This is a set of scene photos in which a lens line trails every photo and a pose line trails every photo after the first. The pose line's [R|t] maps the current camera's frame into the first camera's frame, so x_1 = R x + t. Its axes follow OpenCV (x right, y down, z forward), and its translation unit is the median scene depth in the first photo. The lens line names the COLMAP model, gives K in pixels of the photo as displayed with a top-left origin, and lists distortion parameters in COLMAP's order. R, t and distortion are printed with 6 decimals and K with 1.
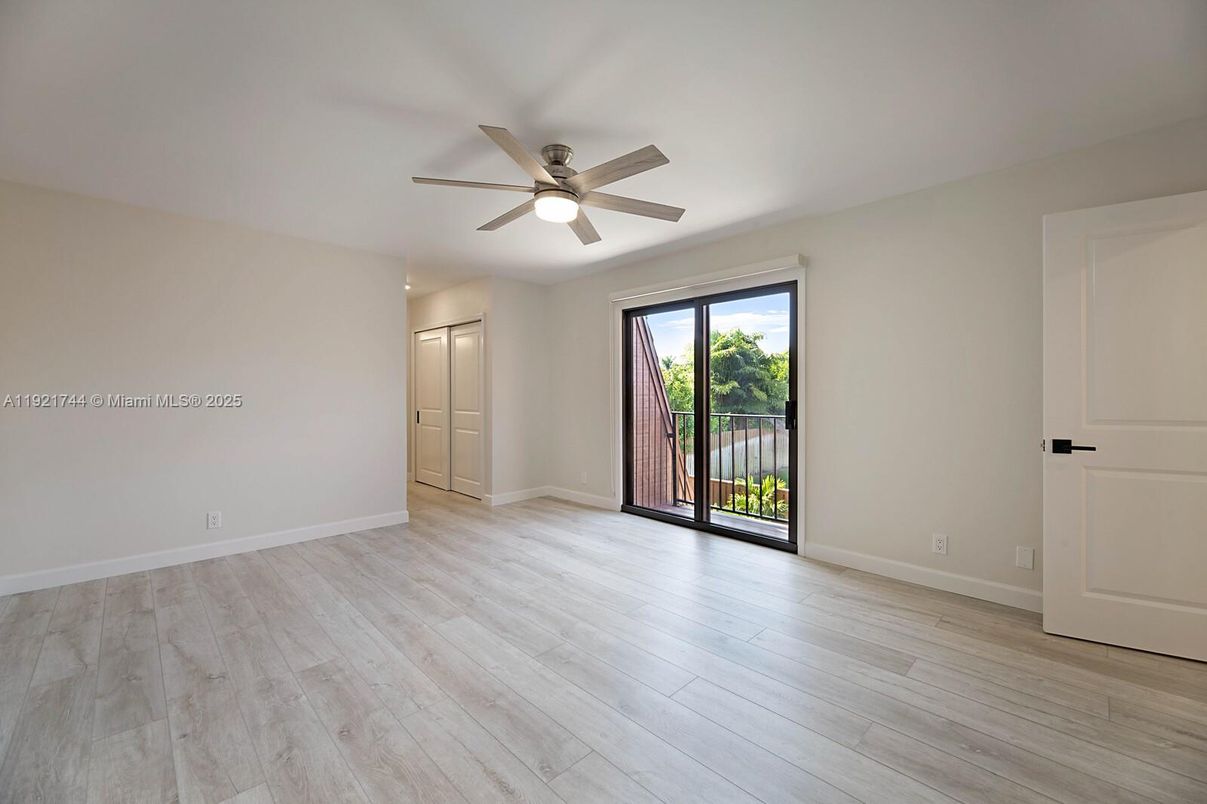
lens RADIAL K [[485.9, 0, 607.3], [0, 485.9, 396.0], [0, 0, 1]] dist [0.000645, -0.003049]
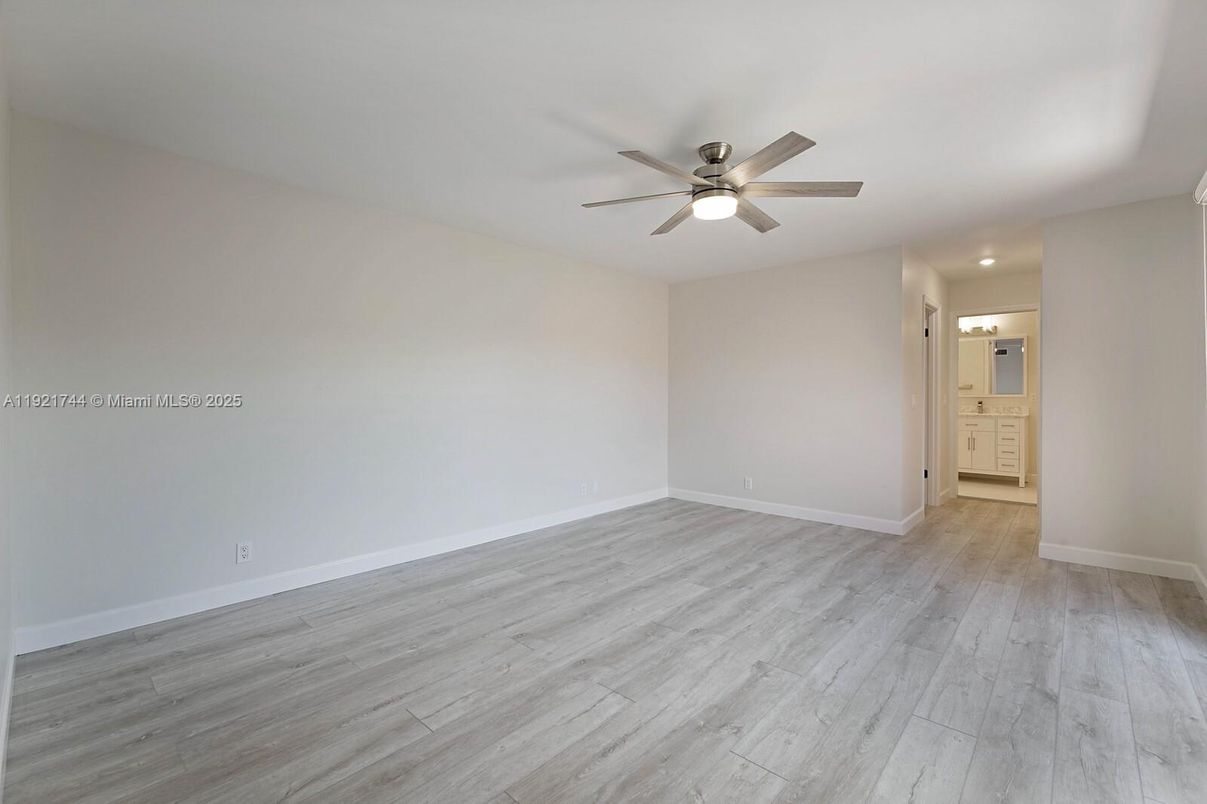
lens RADIAL K [[512.7, 0, 609.7], [0, 512.7, 401.6], [0, 0, 1]] dist [0.002202, 0.000034]
pose [[0.054503, 0.011618, -0.998446, 0.960194], [-0.003656, 0.999928, 0.011436, 0.001849], [0.998507, 0.003027, 0.054541, 0.758137]]
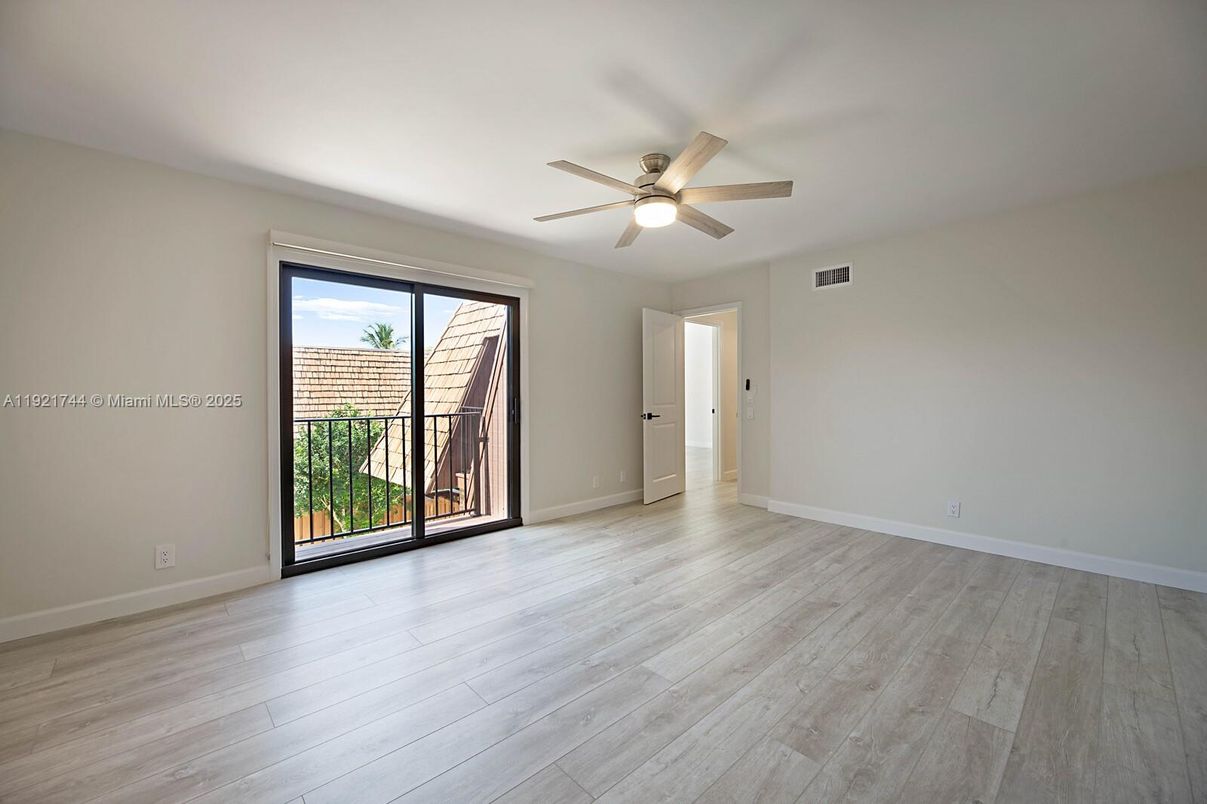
lens RADIAL K [[485.9, 0, 607.3], [0, 485.9, 396.0], [0, 0, 1]] dist [0.000645, -0.003049]
pose [[0.020368, -0.005579, 0.999777, -1.195282], [0.009714, 0.999938, 0.005382, -0.000250], [-0.999745, 0.009602, 0.020421, 1.125456]]
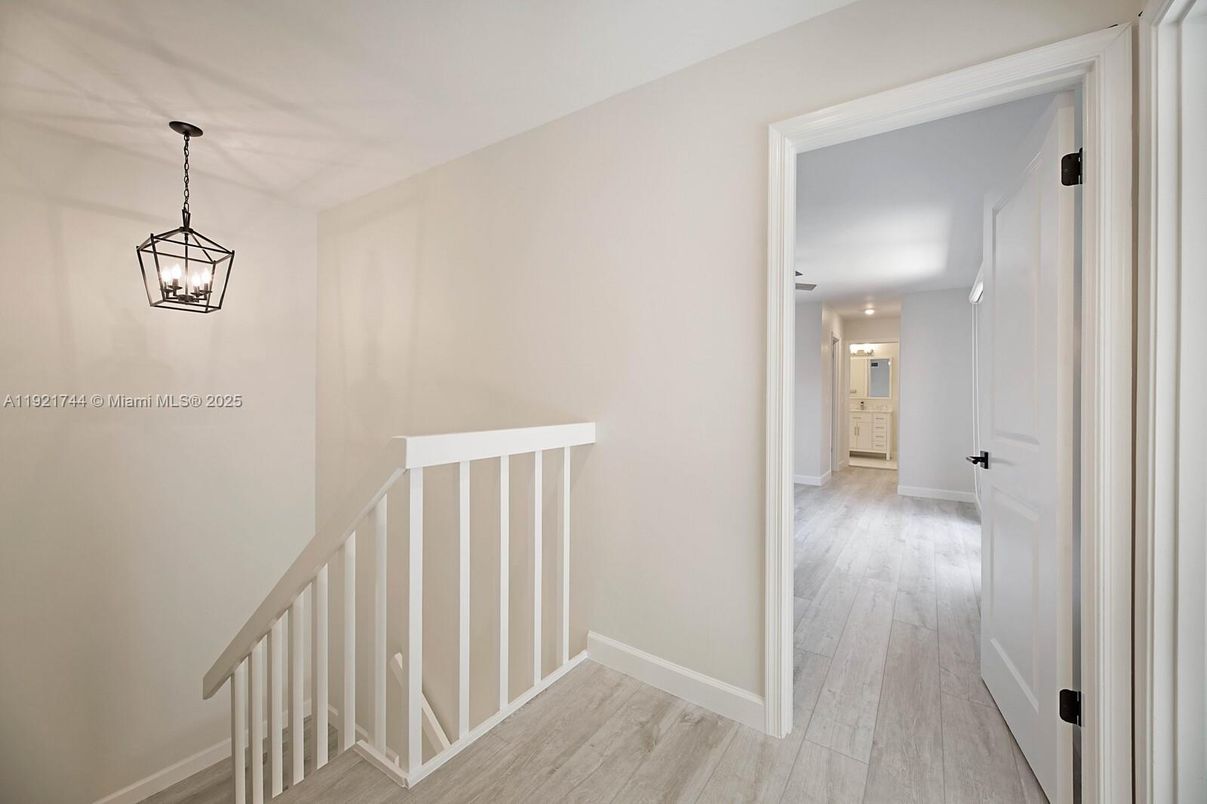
lens RADIAL K [[485.9, 0, 607.3], [0, 485.9, 396.0], [0, 0, 1]] dist [0.000645, -0.003049]
pose [[0.208139, 0.006025, -0.978081, 1.584330], [-0.016858, 0.999855, 0.002572, 0.003964], [0.977954, 0.015953, 0.208210, 0.179786]]
